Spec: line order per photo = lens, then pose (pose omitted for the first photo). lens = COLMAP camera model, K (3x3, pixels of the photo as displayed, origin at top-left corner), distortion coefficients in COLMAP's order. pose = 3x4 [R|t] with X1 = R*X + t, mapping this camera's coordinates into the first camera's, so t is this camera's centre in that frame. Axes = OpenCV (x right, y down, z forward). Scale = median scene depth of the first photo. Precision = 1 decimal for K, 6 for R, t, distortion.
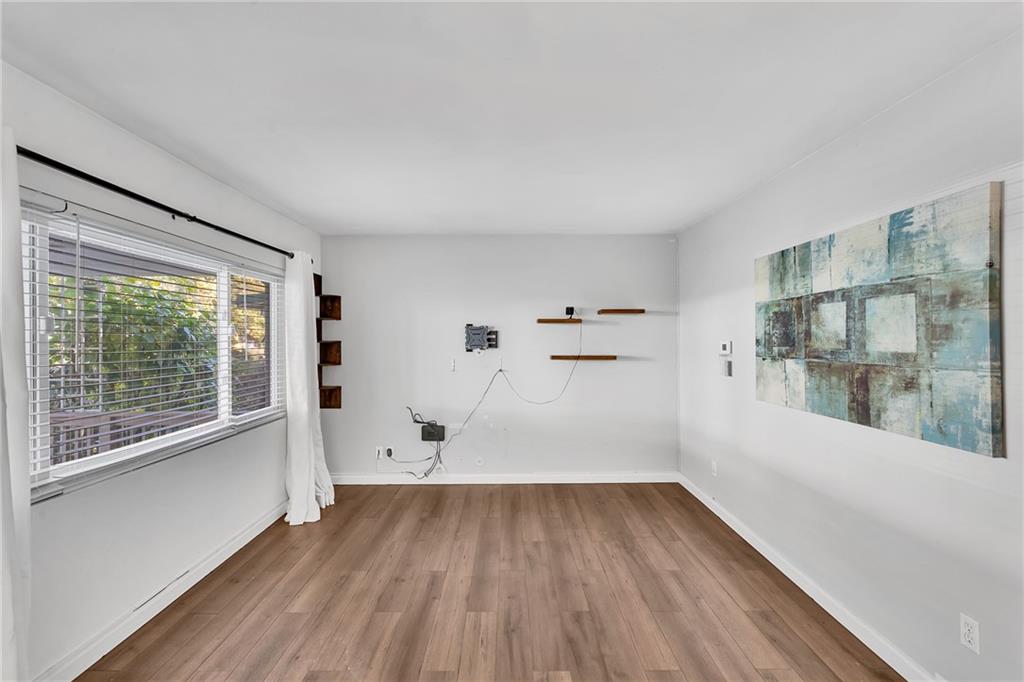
lens RADIAL K [[480.5, 0, 513.6], [0, 480.5, 338.5], [0, 0, 1]] dist [-0.000338, 0.000965]
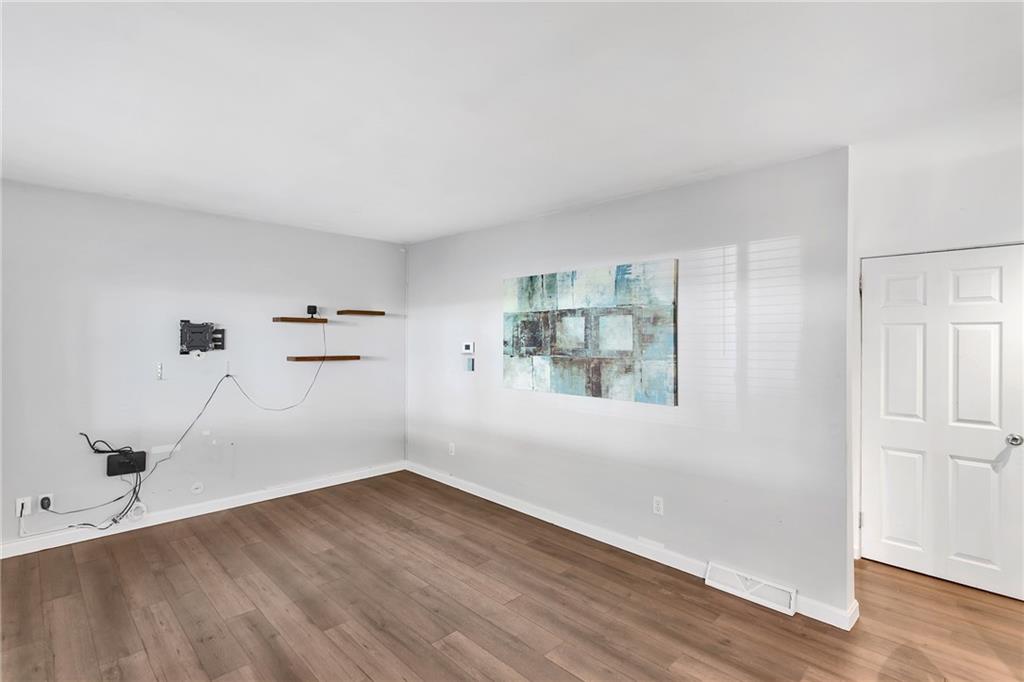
lens RADIAL K [[480.5, 0, 513.6], [0, 480.5, 338.5], [0, 0, 1]] dist [-0.000338, 0.000965]
pose [[0.709304, 0.006841, 0.704869, -0.451514], [-0.008597, 0.999962, -0.001055, -0.004884], [-0.704850, -0.005311, 0.709336, 0.069302]]
